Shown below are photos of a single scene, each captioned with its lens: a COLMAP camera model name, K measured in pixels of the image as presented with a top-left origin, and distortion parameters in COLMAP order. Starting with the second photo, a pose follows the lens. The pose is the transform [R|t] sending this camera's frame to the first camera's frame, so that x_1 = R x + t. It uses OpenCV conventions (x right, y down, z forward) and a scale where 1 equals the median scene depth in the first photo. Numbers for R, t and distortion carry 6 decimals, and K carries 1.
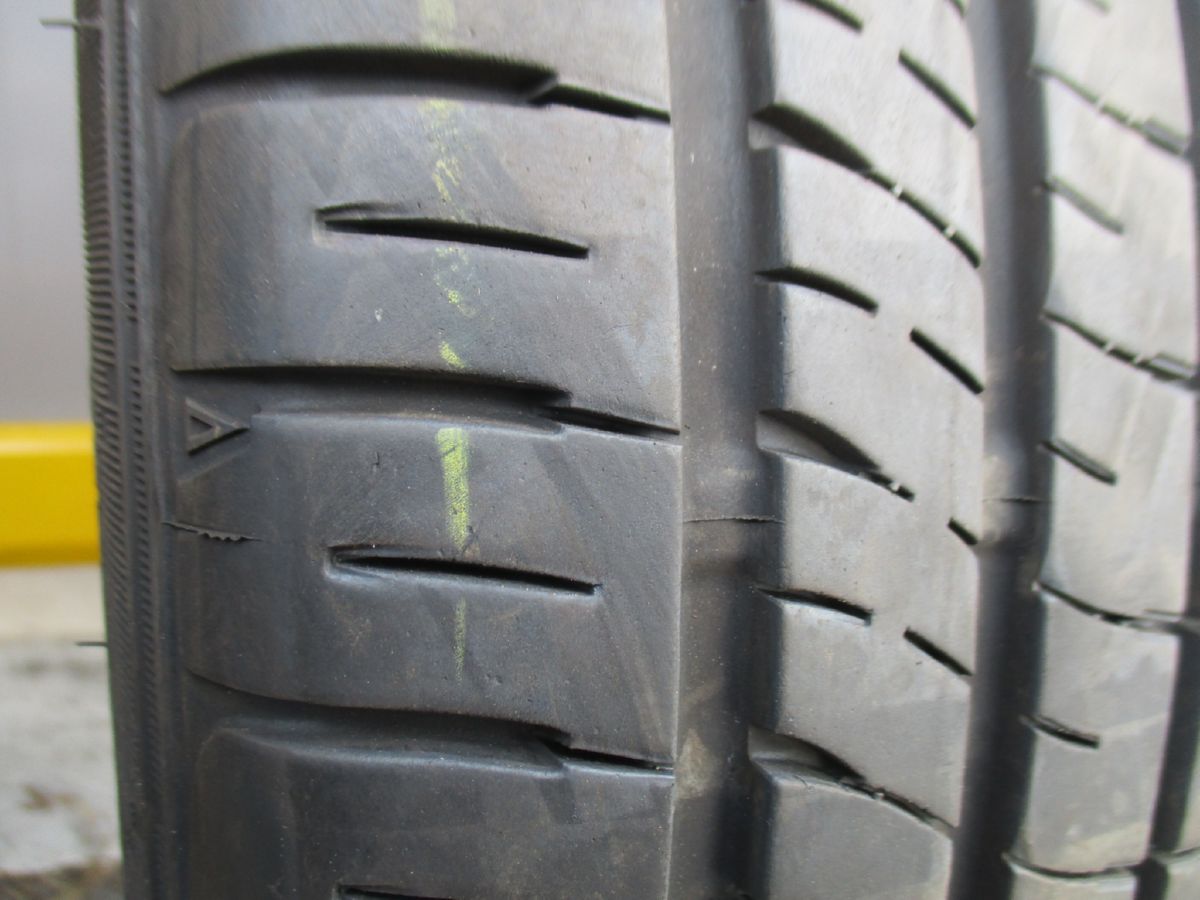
lens RADIAL K [[1019.2, 0, 597.7], [0, 1019.2, 454.3], [0, 0, 1]] dist [-0.032994, -0.022948]
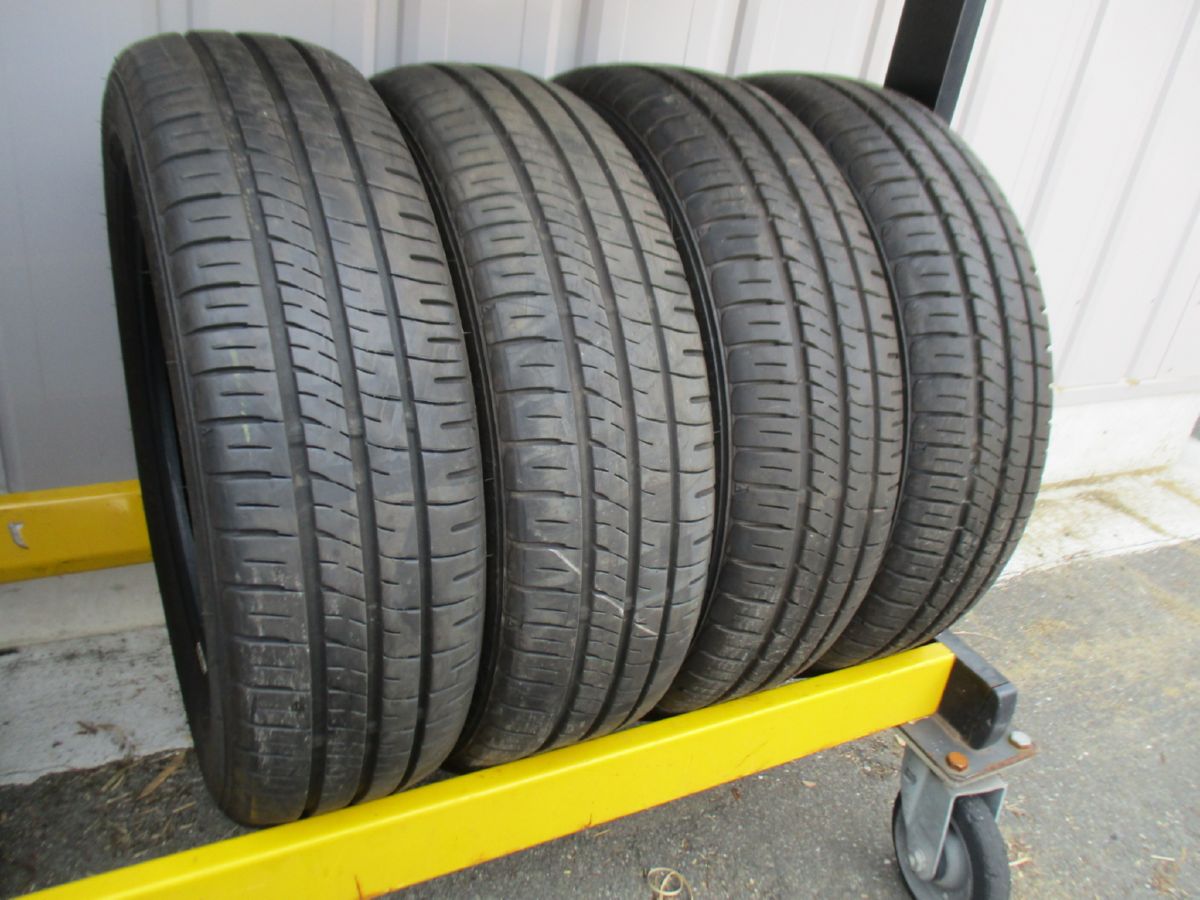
lens RADIAL K [[1019.2, 0, 603.9], [0, 1019.2, 444.0], [0, 0, 1]] dist [-0.032994, -0.022948]
pose [[0.990043, -0.125165, 0.064407, 1.564133], [0.128096, 0.990803, -0.043589, 0.622231], [-0.058359, 0.051406, 0.996971, -5.151621]]
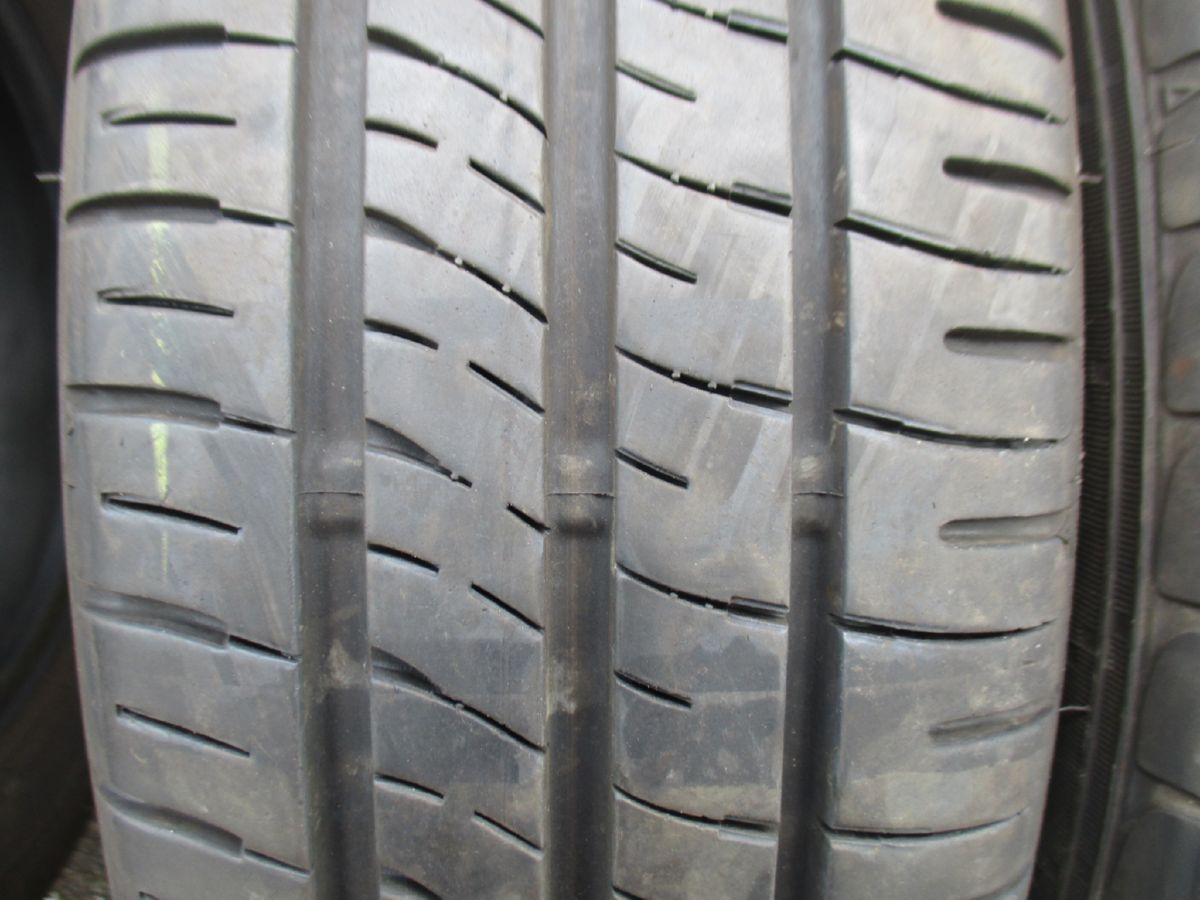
lens RADIAL K [[1019.2, 0, 597.6], [0, 1019.2, 455.3], [0, 0, 1]] dist [-0.032994, -0.022948]
pose [[0.925332, 0.037591, -0.377290, 1.057104], [-0.042657, 0.999077, -0.005076, 0.002656], [0.376751, 0.020790, 0.926081, -0.214340]]
